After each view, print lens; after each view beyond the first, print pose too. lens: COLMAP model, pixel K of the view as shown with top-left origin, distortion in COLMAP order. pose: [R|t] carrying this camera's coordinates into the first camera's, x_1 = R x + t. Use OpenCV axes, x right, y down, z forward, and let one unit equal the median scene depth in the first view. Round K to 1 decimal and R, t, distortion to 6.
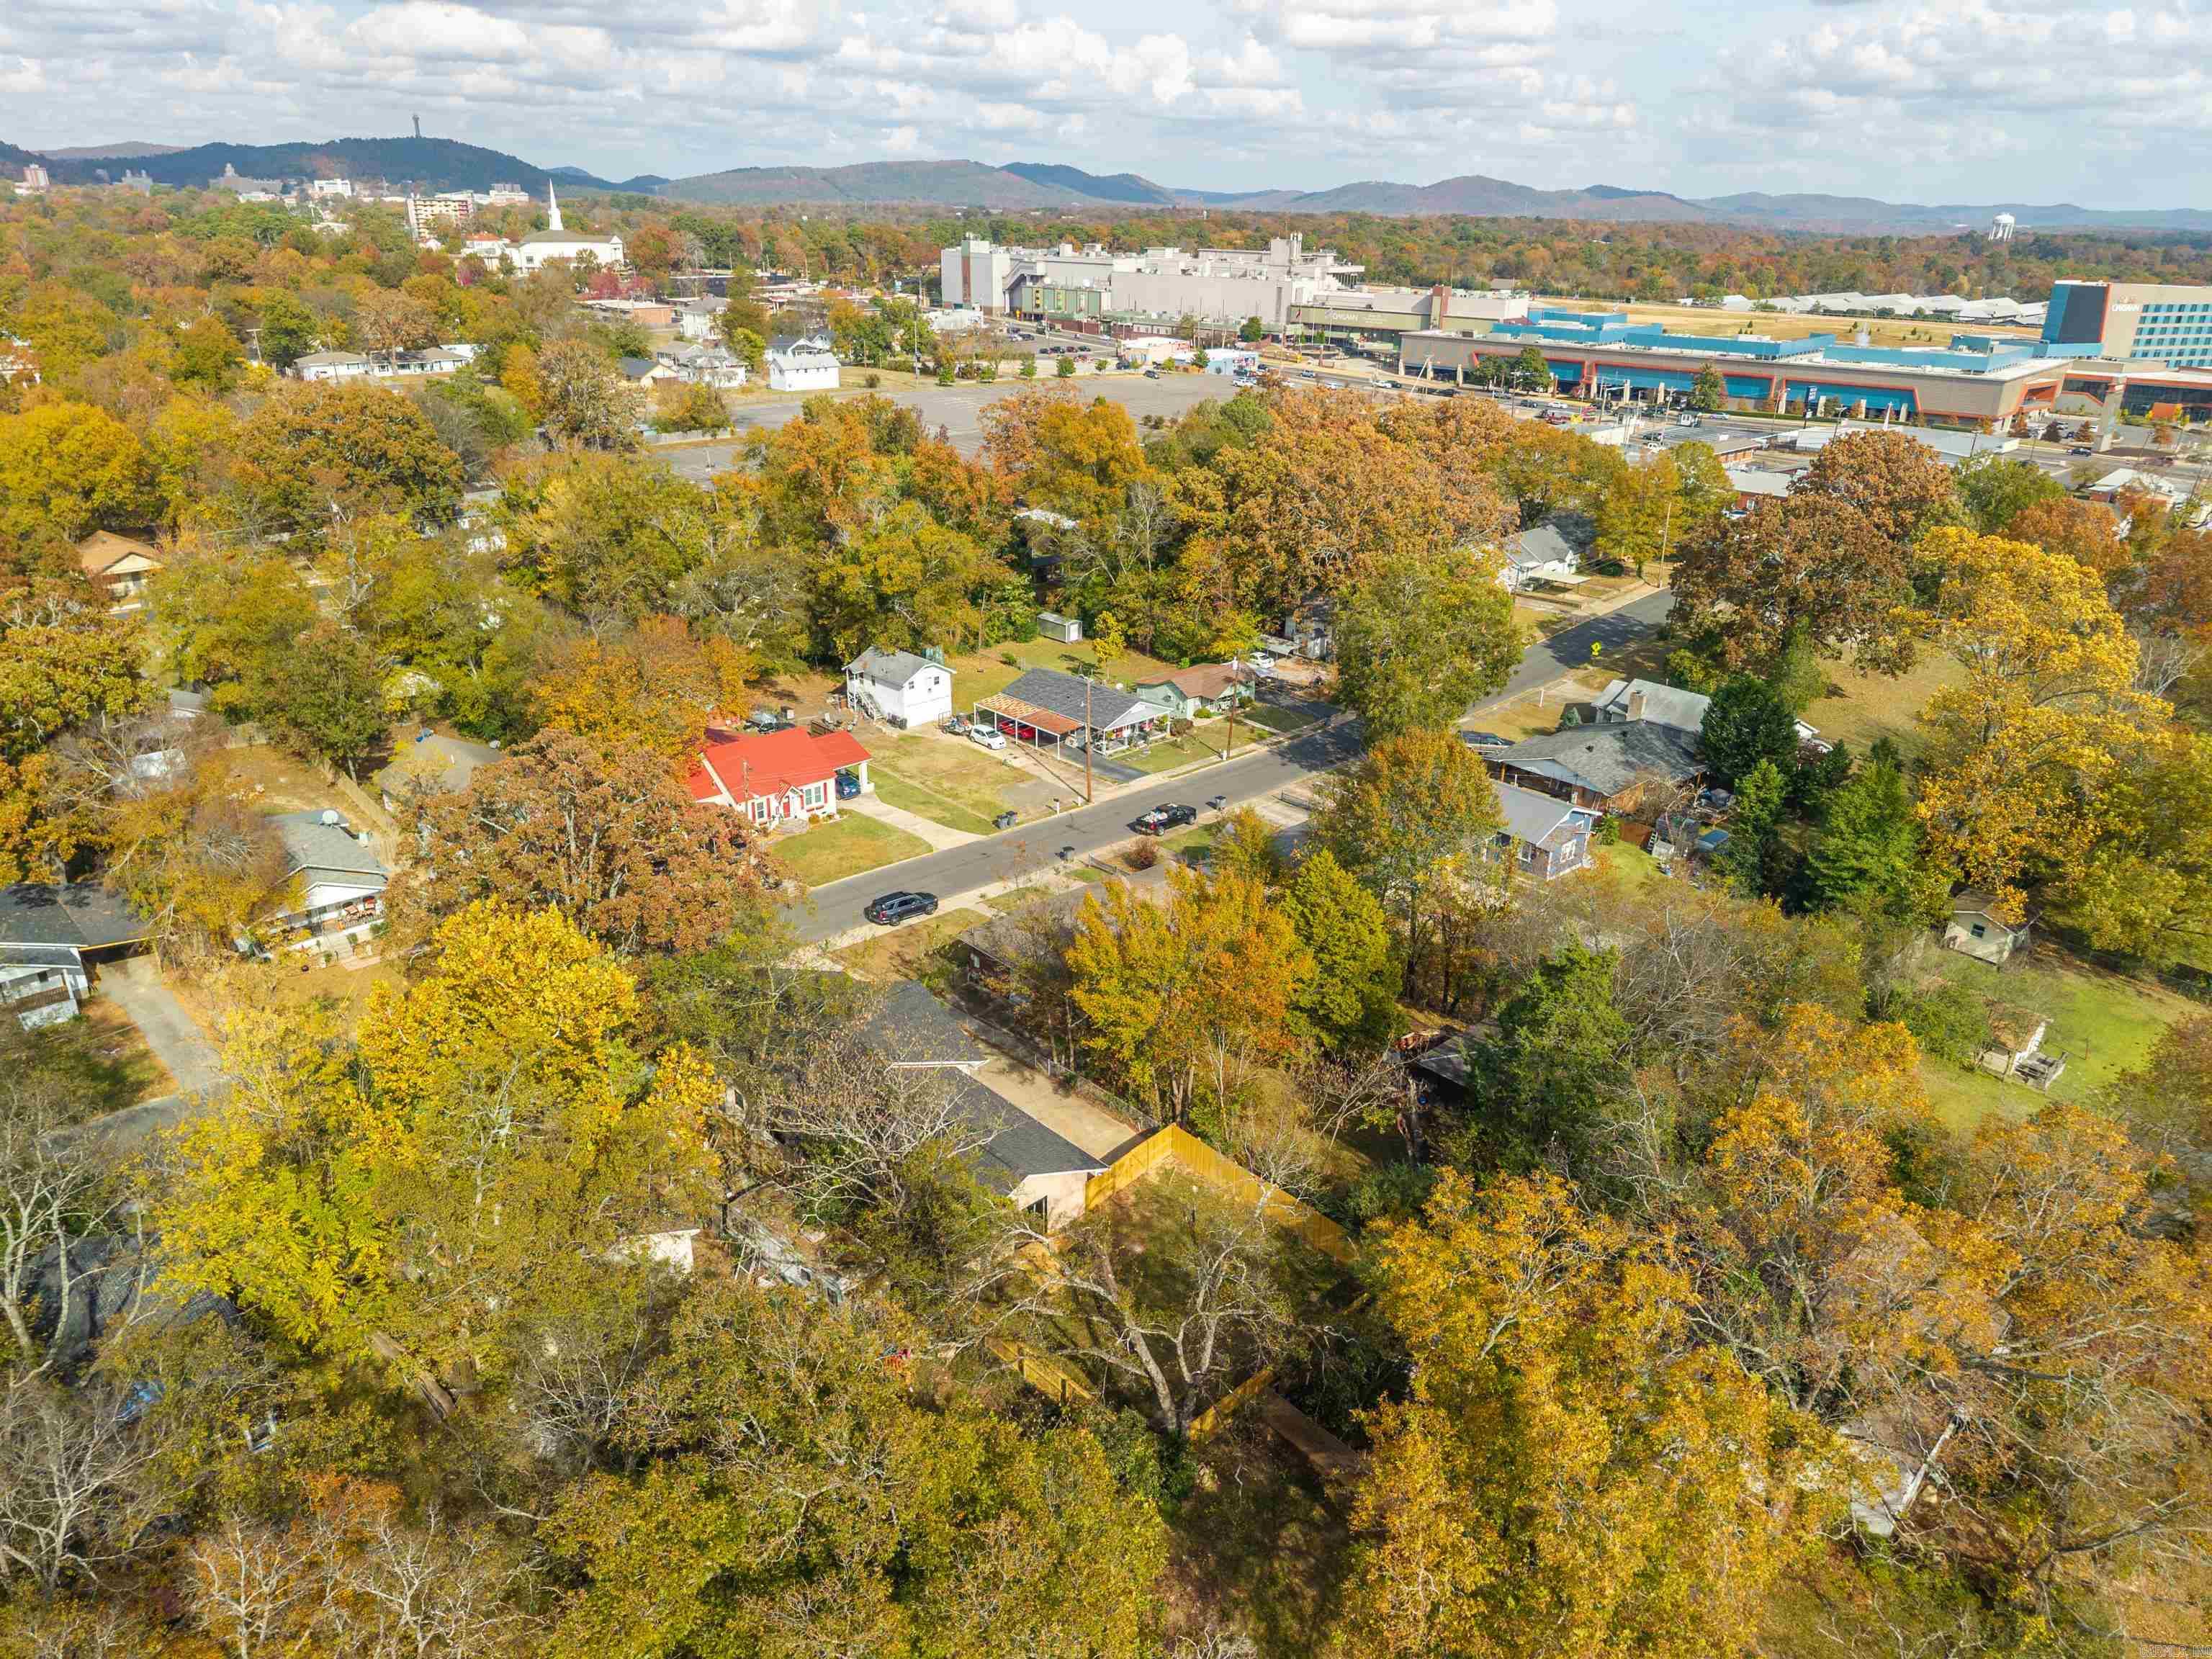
lens RADIAL K [[1491.7, 0, 1106.0], [0, 1491.7, 829.5], [0, 0, 1]] dist [0.001375, 0.002843]
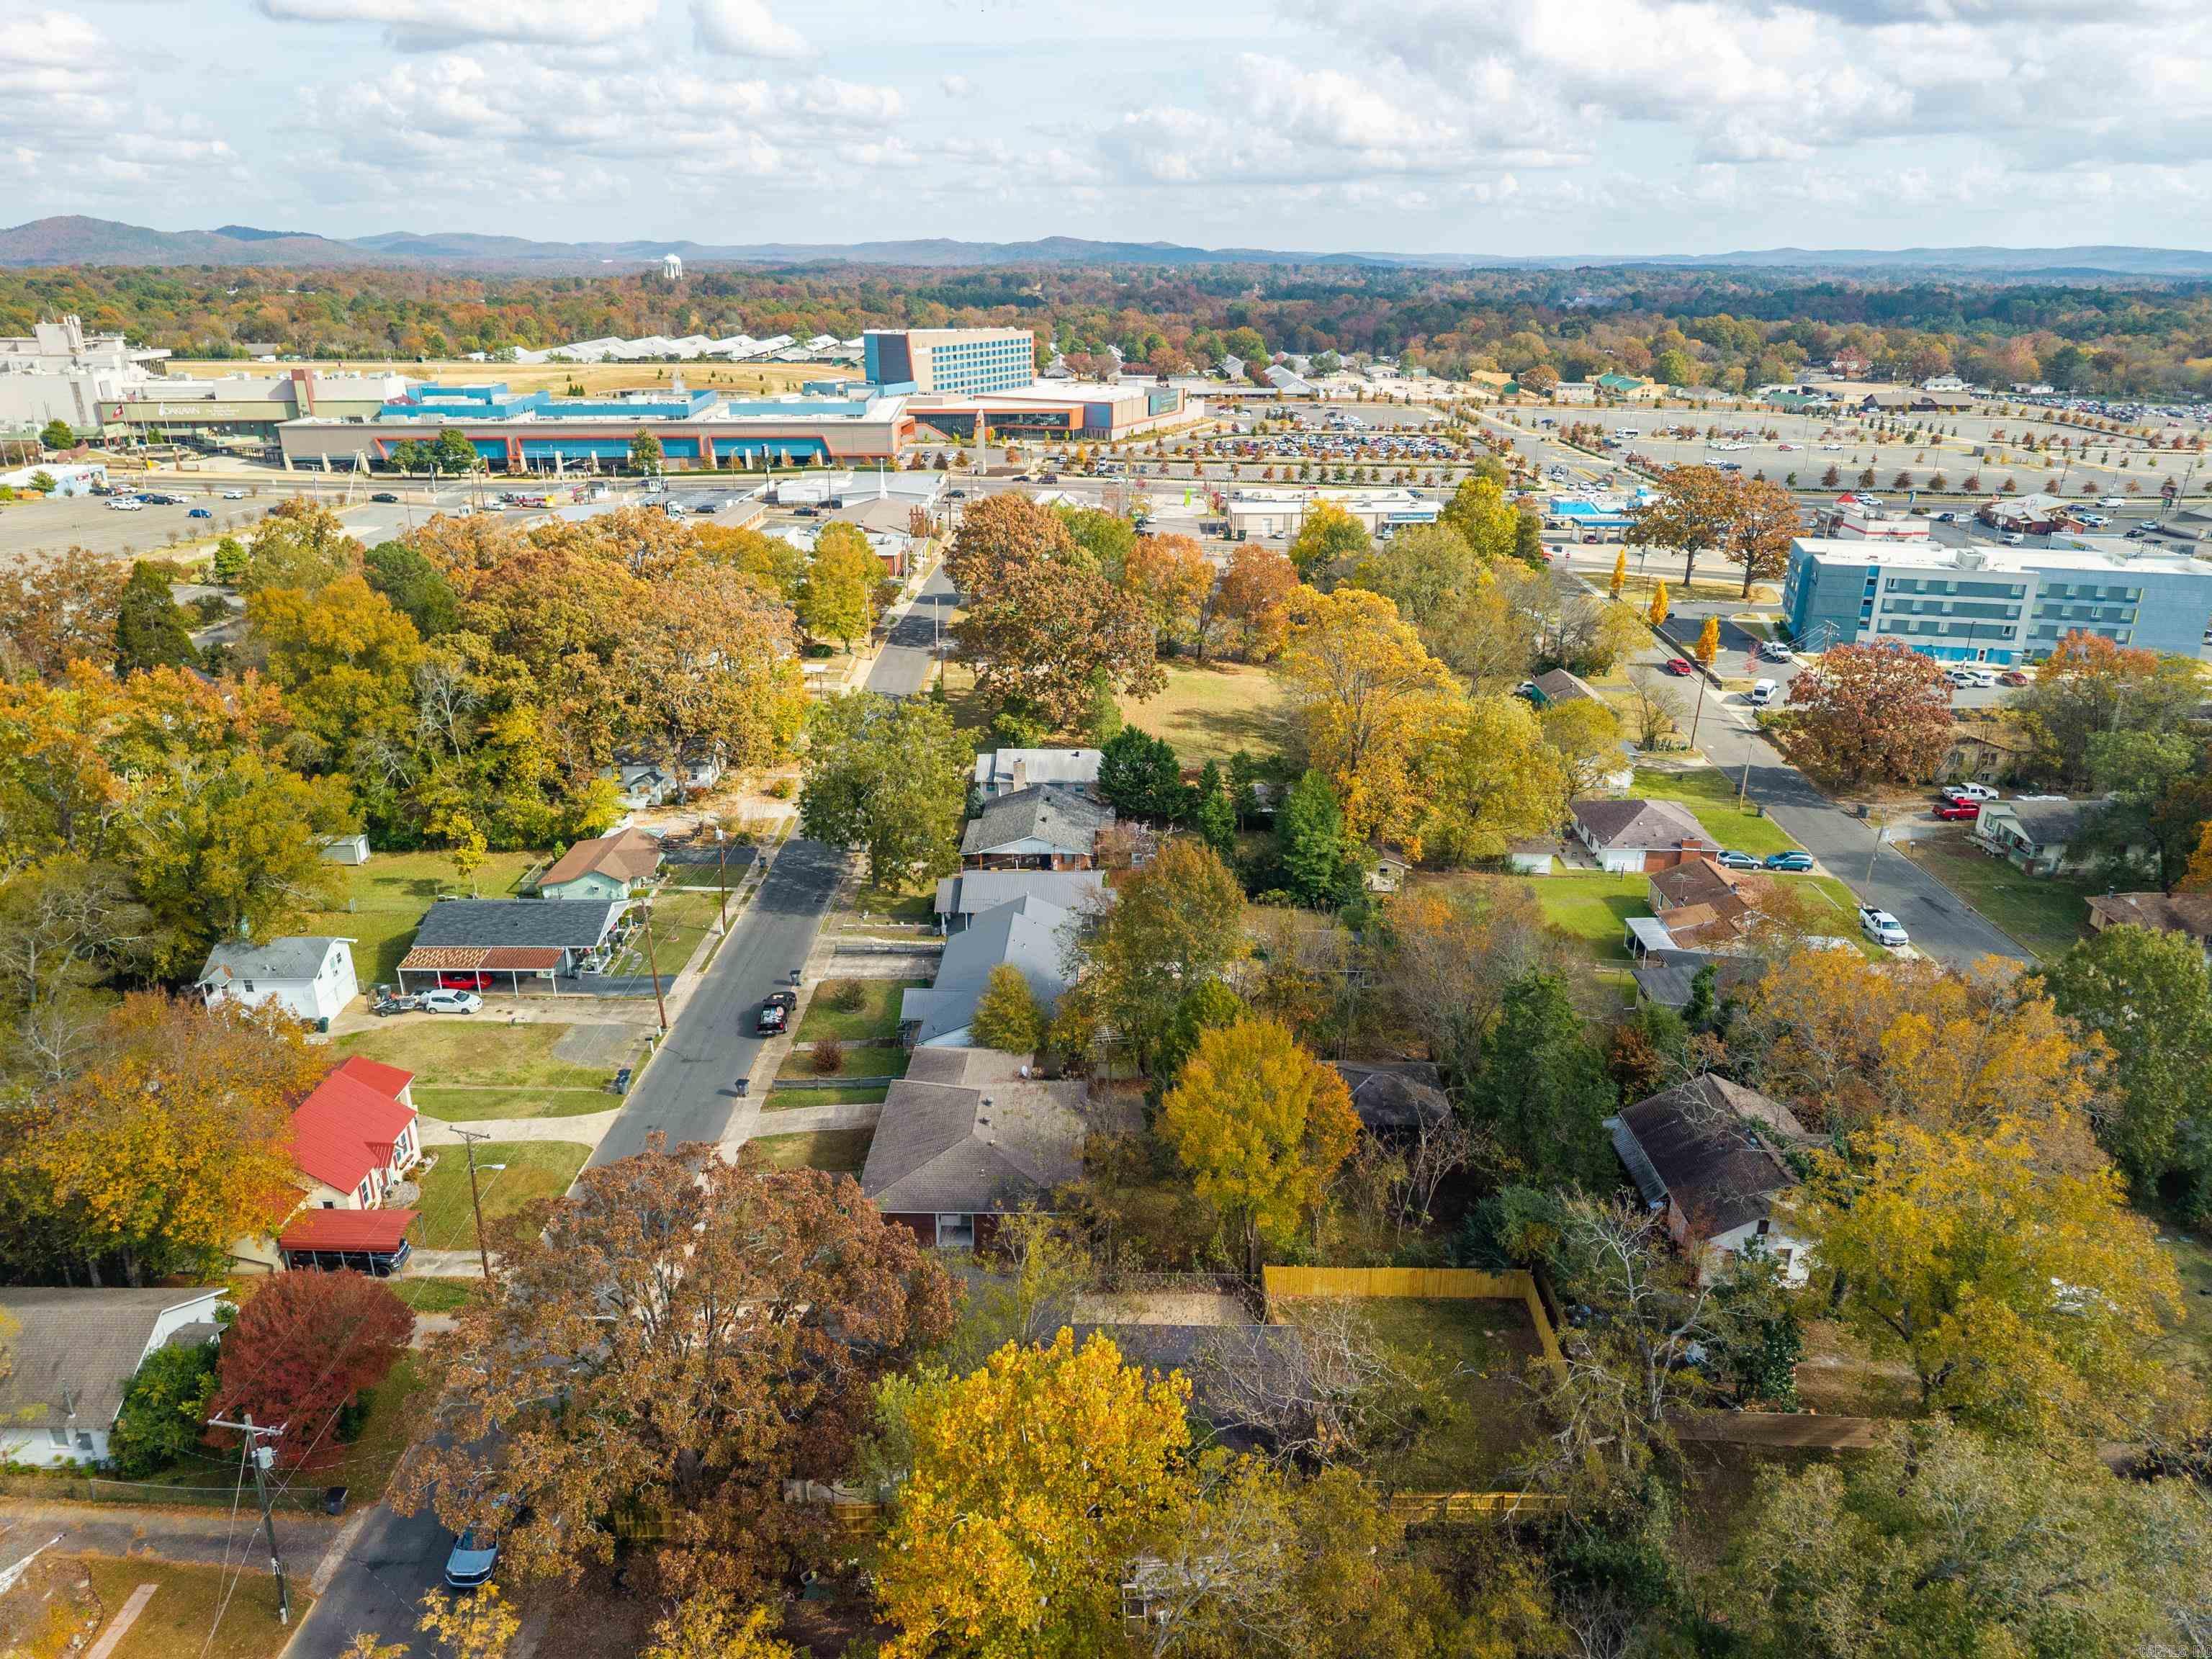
lens RADIAL K [[1491.7, 0, 1106.0], [0, 1491.7, 829.5], [0, 0, 1]] dist [0.001375, 0.002843]
pose [[0.693233, -0.275658, 0.665913, -0.119407], [0.289558, 0.952640, 0.092912, -0.042243], [-0.659988, 0.128411, 0.740221, 0.044696]]
